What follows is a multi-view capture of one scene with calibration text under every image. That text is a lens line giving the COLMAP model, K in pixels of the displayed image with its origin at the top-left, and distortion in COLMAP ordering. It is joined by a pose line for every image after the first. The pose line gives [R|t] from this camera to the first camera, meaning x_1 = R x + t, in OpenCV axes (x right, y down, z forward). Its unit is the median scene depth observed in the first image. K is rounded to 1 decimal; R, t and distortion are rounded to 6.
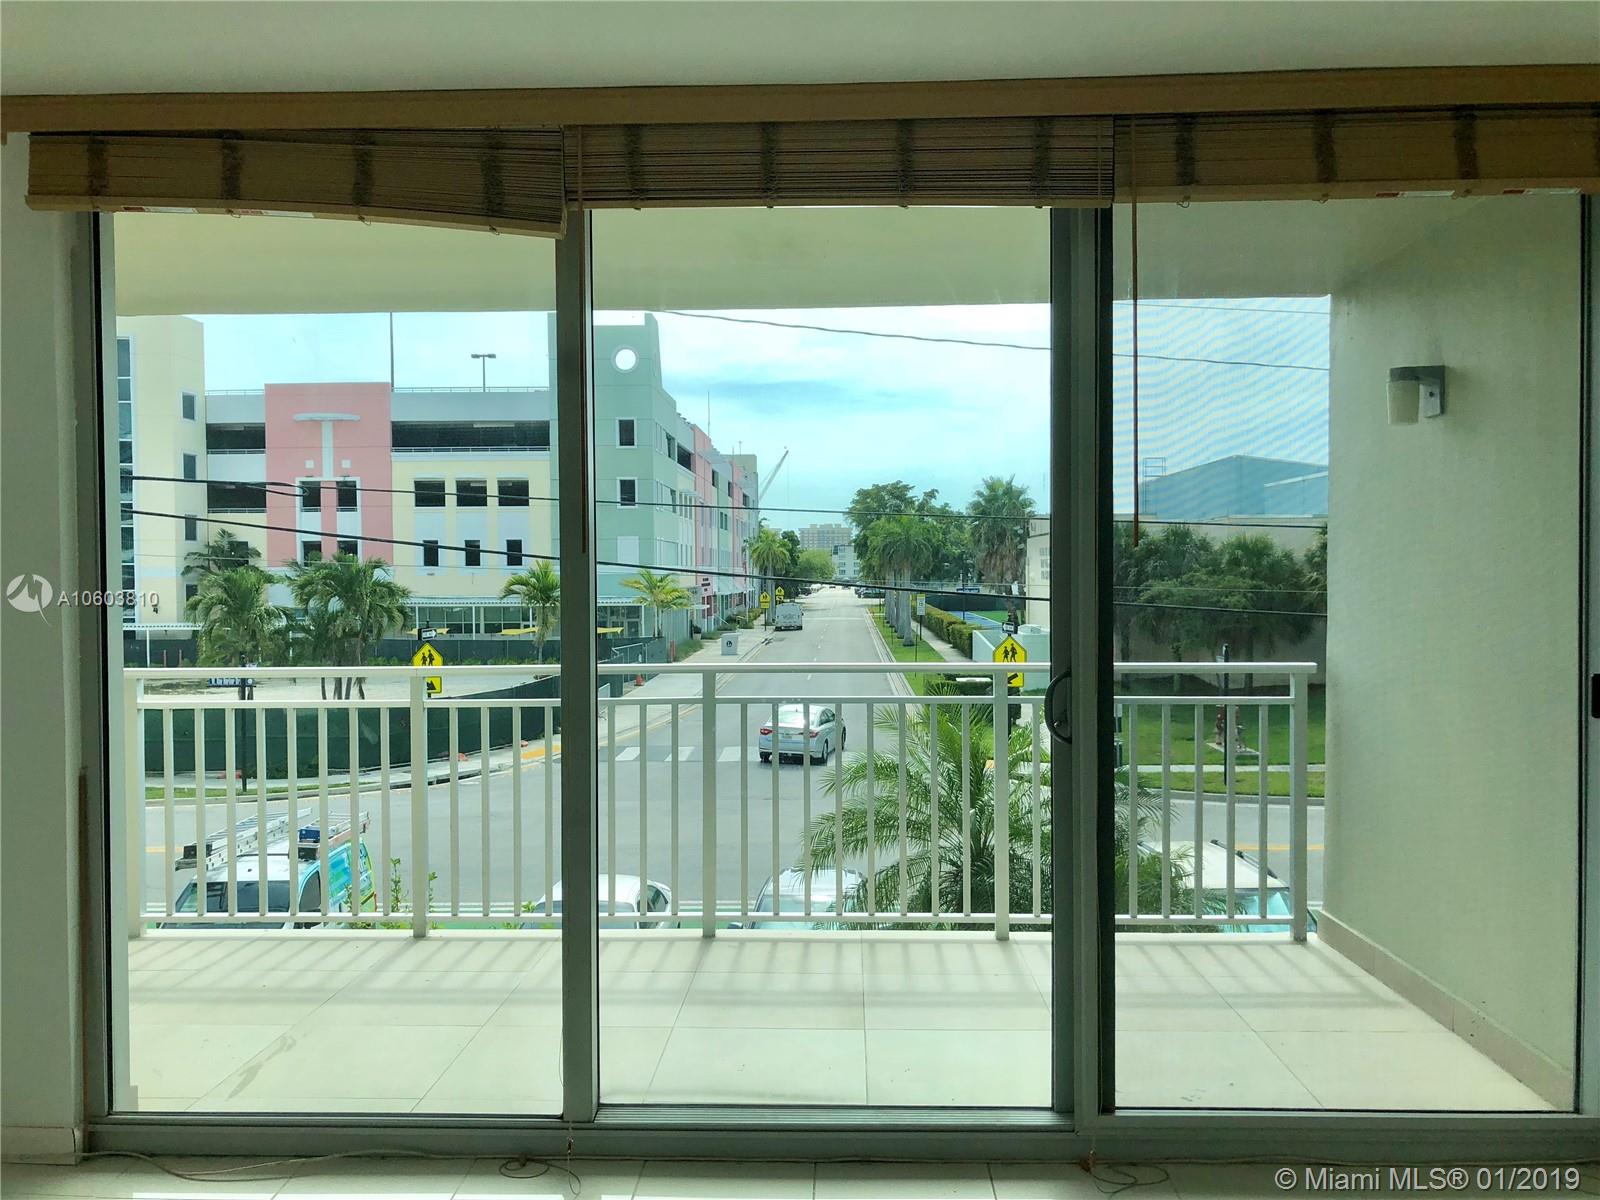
lens RADIAL K [[1361.9, 0, 799.3], [0, 1361.9, 600.0], [0, 0, 1]] dist [0.055721, -0.064213]
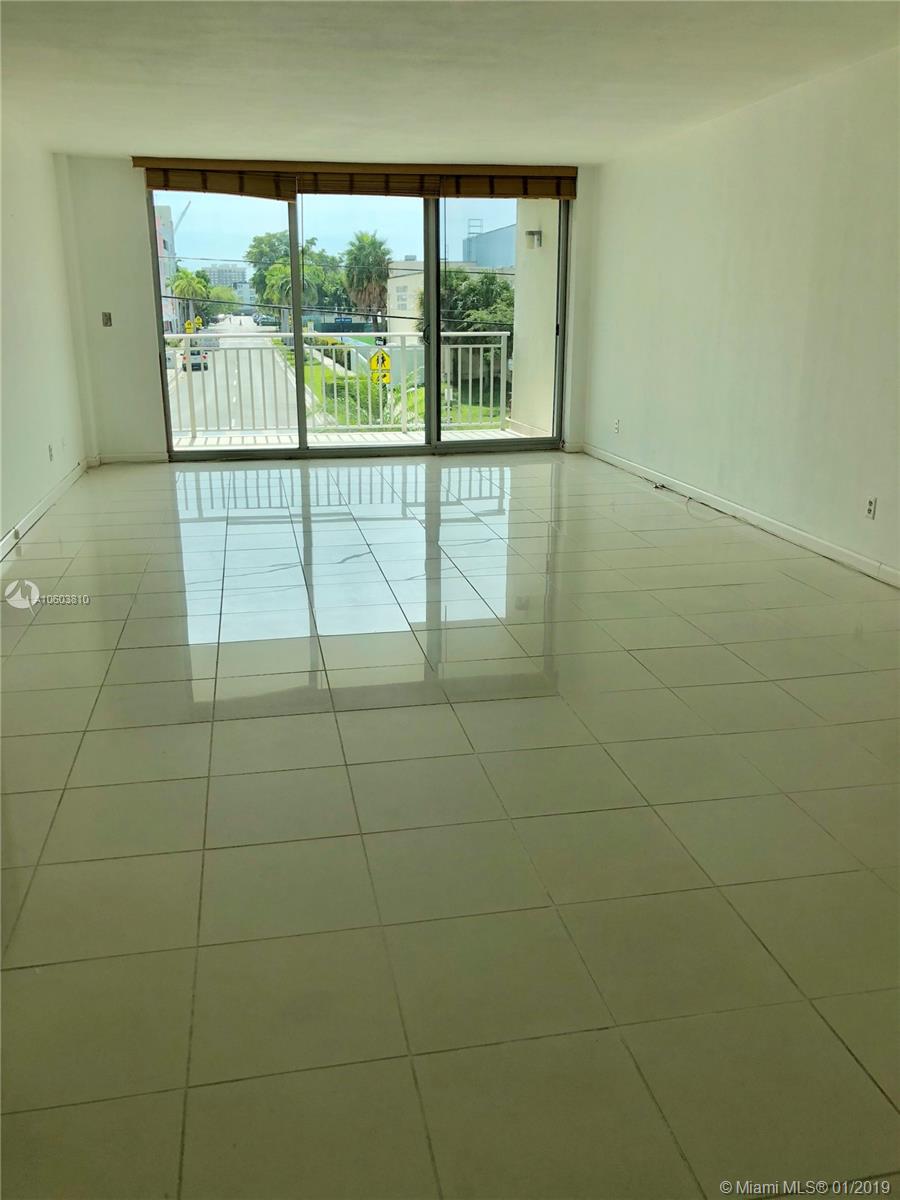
lens RADIAL K [[1021.4, 0, 442.5], [0, 1021.4, 604.5], [0, 0, 1]] dist [0.055721, -0.064213]
pose [[0.975817, -0.059213, 0.210416, -0.442368], [0.002457, 0.965522, 0.260311, 0.063765], [-0.218575, -0.253499, 0.942318, -2.029061]]
